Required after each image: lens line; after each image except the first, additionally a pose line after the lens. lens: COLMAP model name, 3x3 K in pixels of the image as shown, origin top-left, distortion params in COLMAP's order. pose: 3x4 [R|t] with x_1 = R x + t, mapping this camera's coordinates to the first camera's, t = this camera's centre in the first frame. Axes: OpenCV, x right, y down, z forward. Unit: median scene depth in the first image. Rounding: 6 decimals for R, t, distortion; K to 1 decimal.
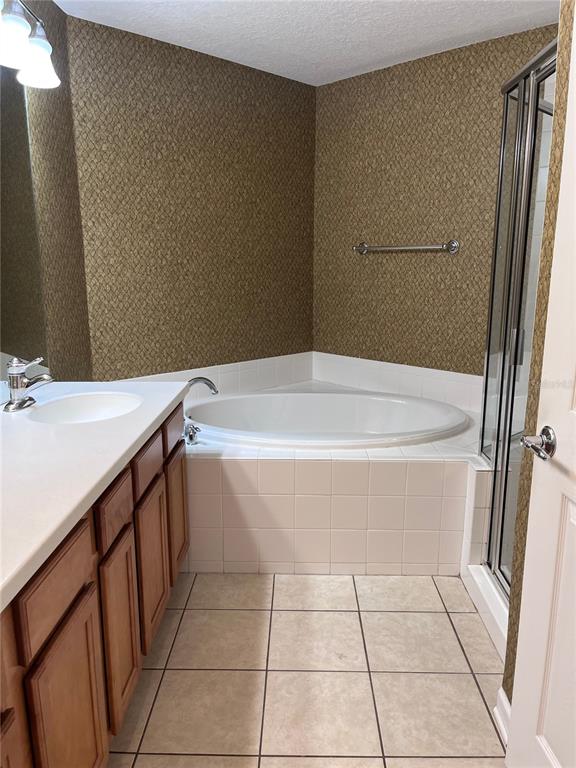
lens RADIAL K [[580.4, 0, 288.5], [0, 580.4, 385.4], [0, 0, 1]] dist [0.044598, -0.069318]
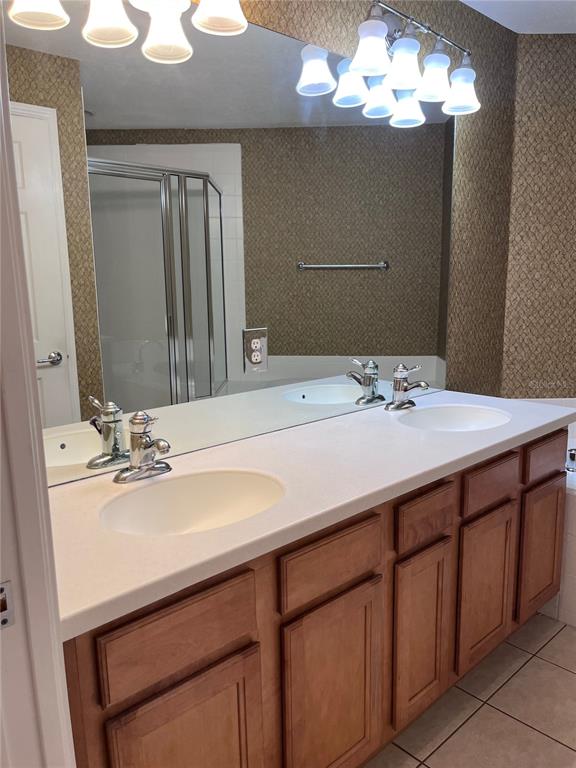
lens RADIAL K [[580.4, 0, 289.1], [0, 580.4, 384.8], [0, 0, 1]] dist [0.044598, -0.069318]
pose [[0.700248, 0.119051, -0.703903, 0.121715], [-0.135944, 0.990192, 0.032232, -0.009899], [0.700837, 0.073121, 0.709564, 0.043655]]
